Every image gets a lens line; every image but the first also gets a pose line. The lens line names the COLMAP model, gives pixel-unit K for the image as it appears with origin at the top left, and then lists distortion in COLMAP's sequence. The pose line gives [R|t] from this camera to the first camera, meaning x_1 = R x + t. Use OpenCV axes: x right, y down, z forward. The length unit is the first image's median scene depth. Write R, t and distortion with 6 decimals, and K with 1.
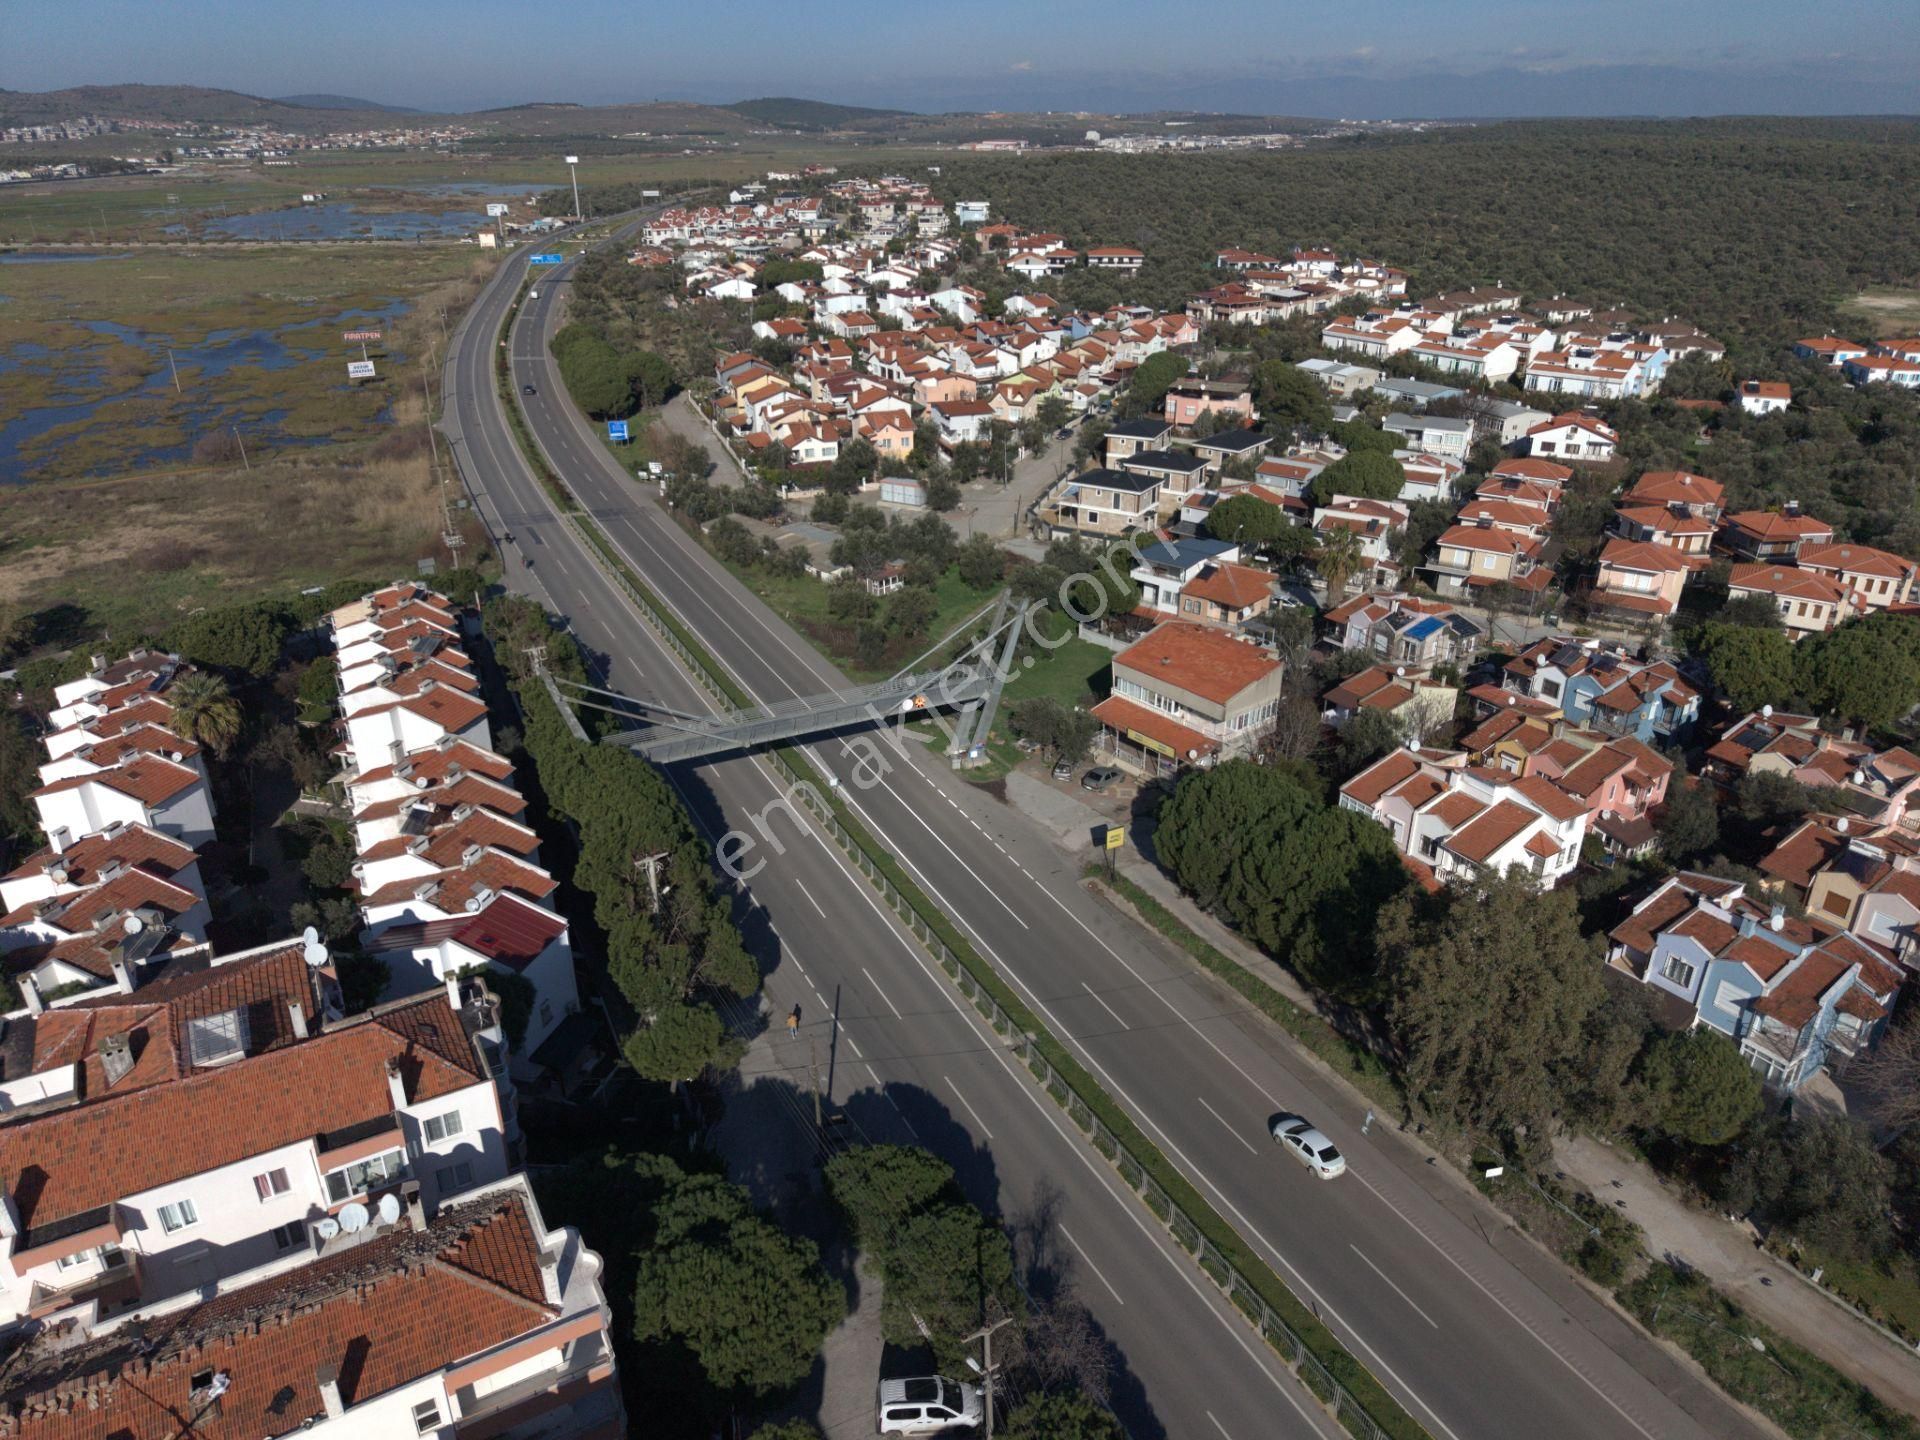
lens RADIAL K [[1279.8, 0, 960.0], [0, 1279.8, 720.0], [0, 0, 1]] dist [0.013519, -0.012390]
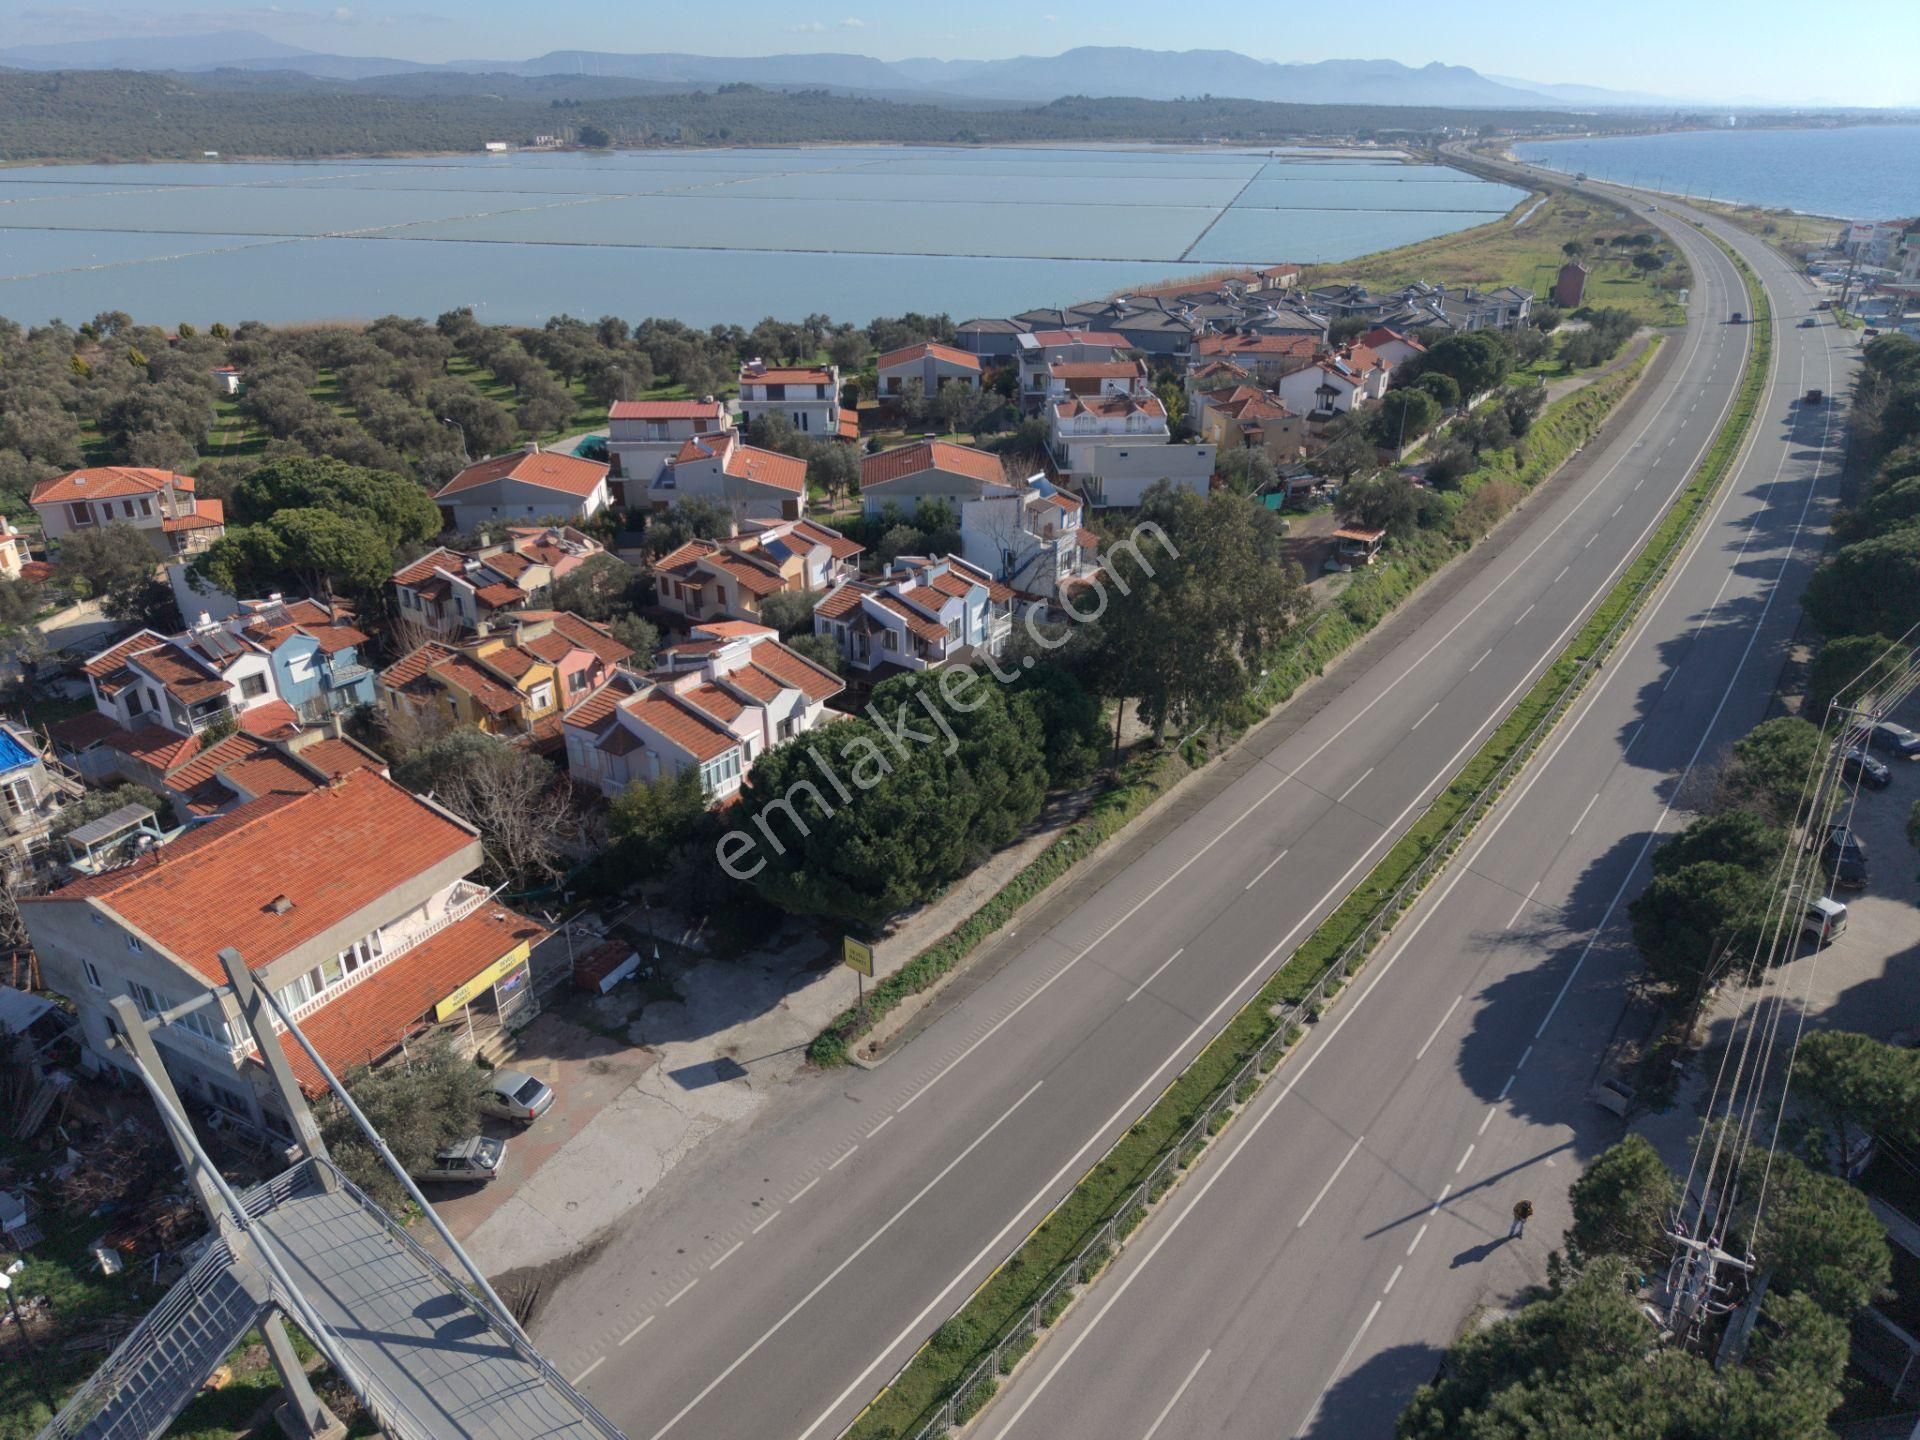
lens RADIAL K [[1285.2, 0, 960.0], [0, 1285.2, 720.0], [0, 0, 1]] dist [0.056721, -0.083435]
pose [[-0.414713, -0.389265, 0.822488, -0.155195], [0.373329, 0.751519, 0.543916, -0.132835], [-0.829843, 0.532628, -0.166341, 0.421292]]
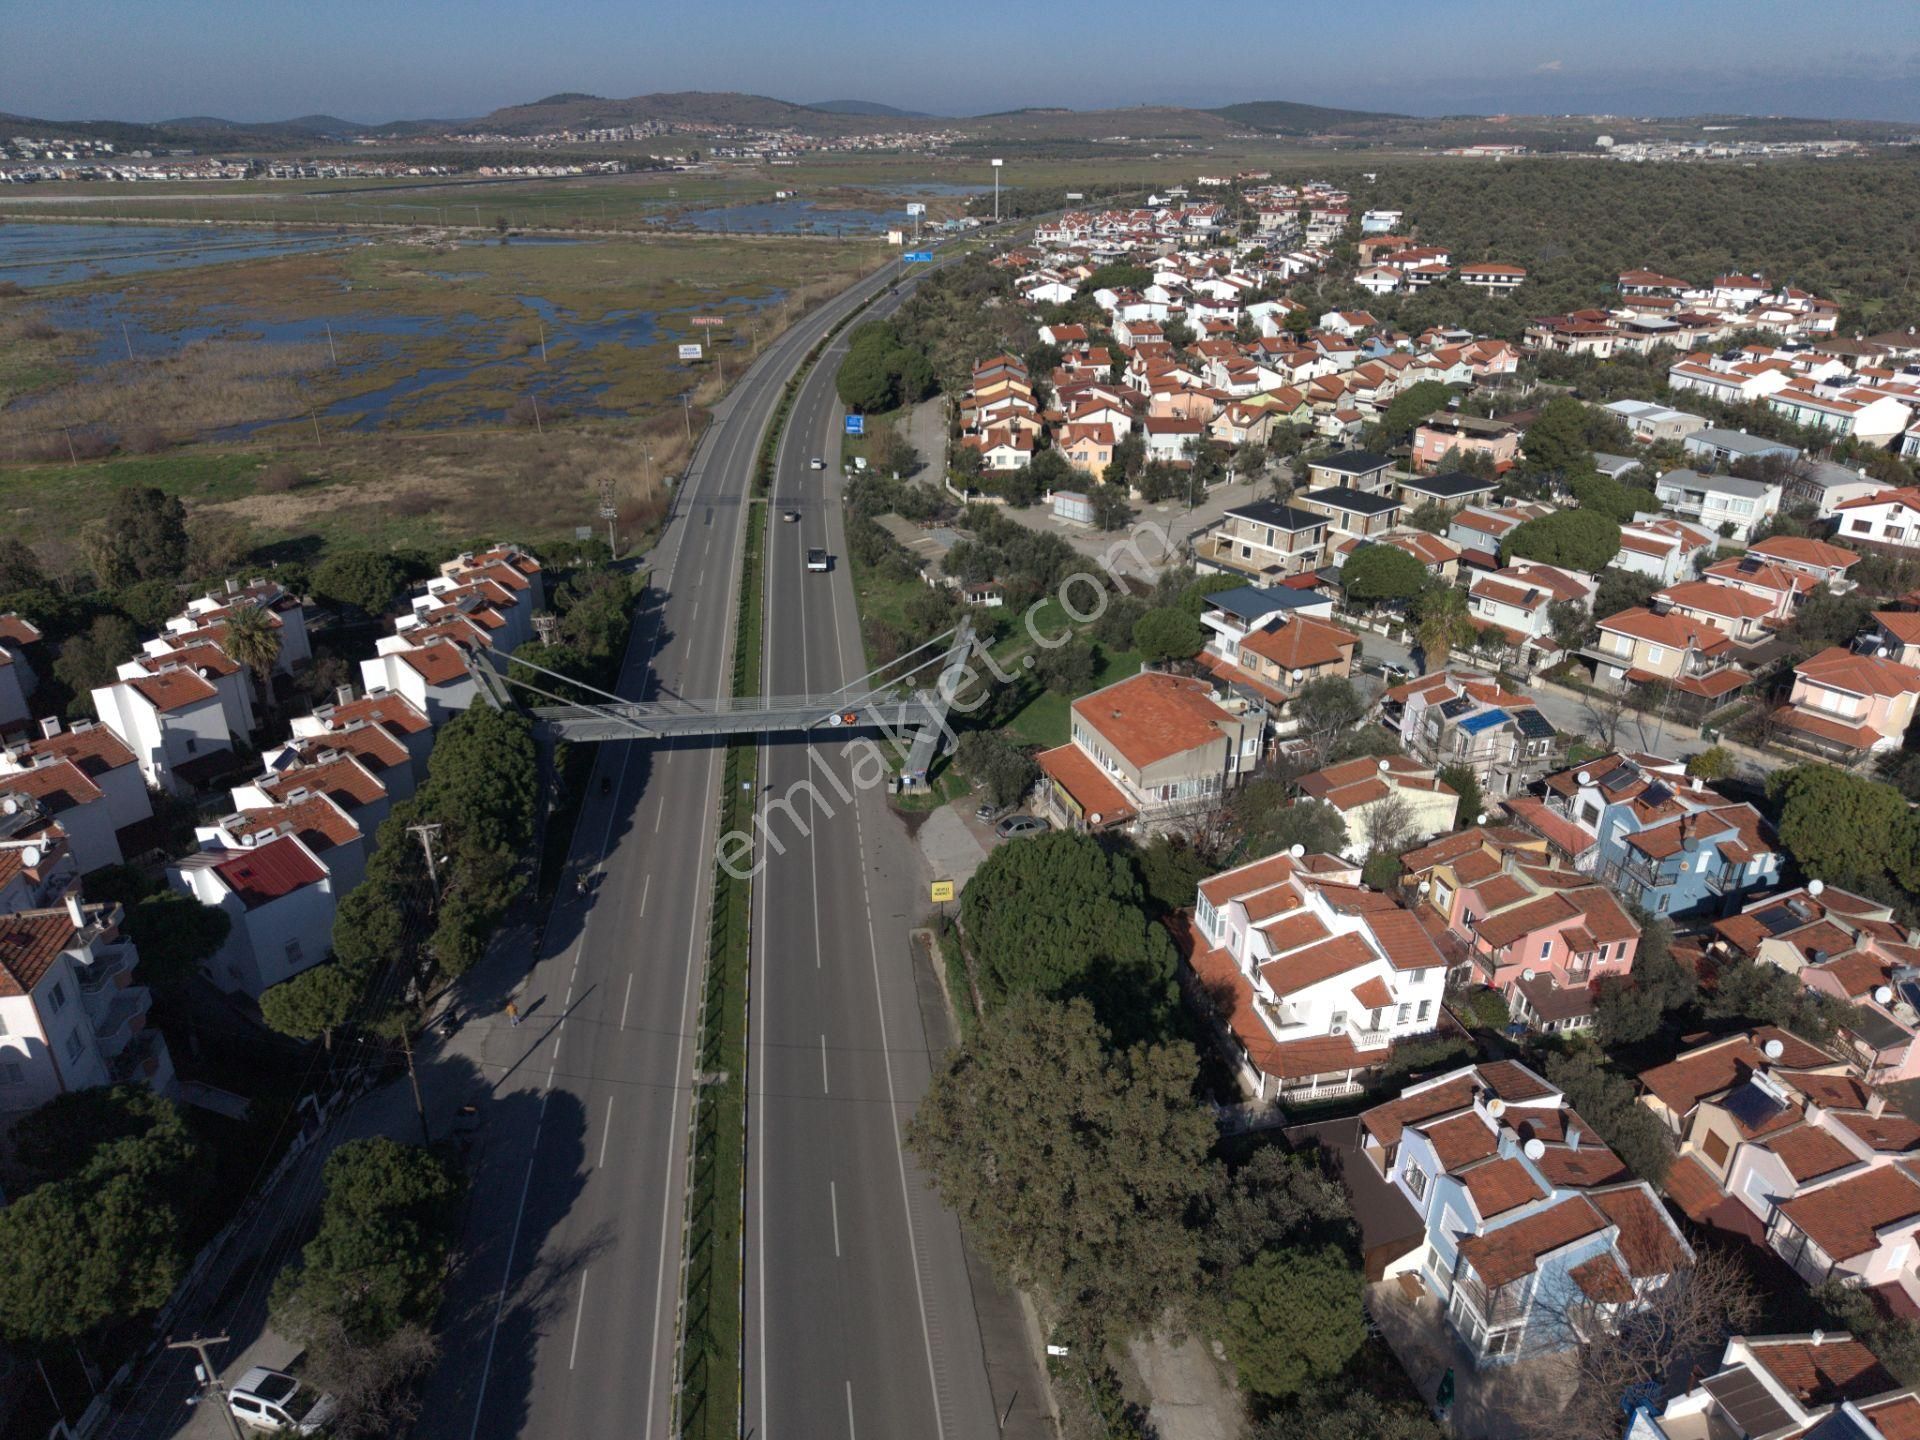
lens RADIAL K [[1279.8, 0, 960.0], [0, 1279.8, 720.0], [0, 0, 1]] dist [0.013519, -0.012390]
pose [[0.941101, 0.144066, -0.305899, 0.168512], [-0.144834, 0.989247, 0.020312, -0.022207], [0.305536, 0.025189, 0.951847, 0.045938]]
